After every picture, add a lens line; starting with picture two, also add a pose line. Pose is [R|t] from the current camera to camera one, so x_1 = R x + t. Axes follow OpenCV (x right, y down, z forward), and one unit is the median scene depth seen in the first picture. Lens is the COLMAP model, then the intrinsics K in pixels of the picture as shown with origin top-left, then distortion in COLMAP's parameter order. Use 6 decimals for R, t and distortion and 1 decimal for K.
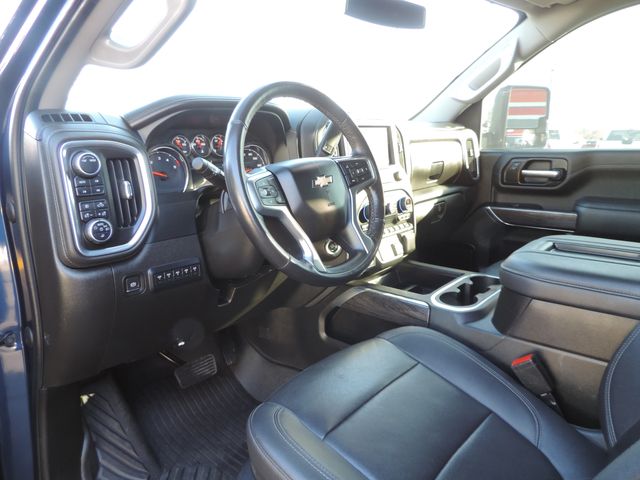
lens RADIAL K [[446.8, 0, 320.0], [0, 446.8, 240.0], [0, 0, 1]] dist [-0.030362, -0.001537]
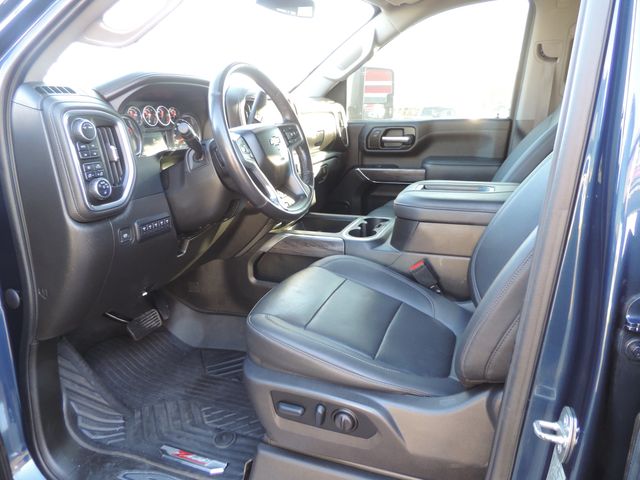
lens RADIAL K [[435.2, 0, 320.0], [0, 435.2, 240.0], [0, 0, 1]] dist [-0.040578, -0.000936]
pose [[0.941817, -0.099877, 0.320945, -0.230859], [0.082132, 0.994272, 0.068395, 0.058024], [-0.325938, -0.038056, 0.944625, -0.178249]]
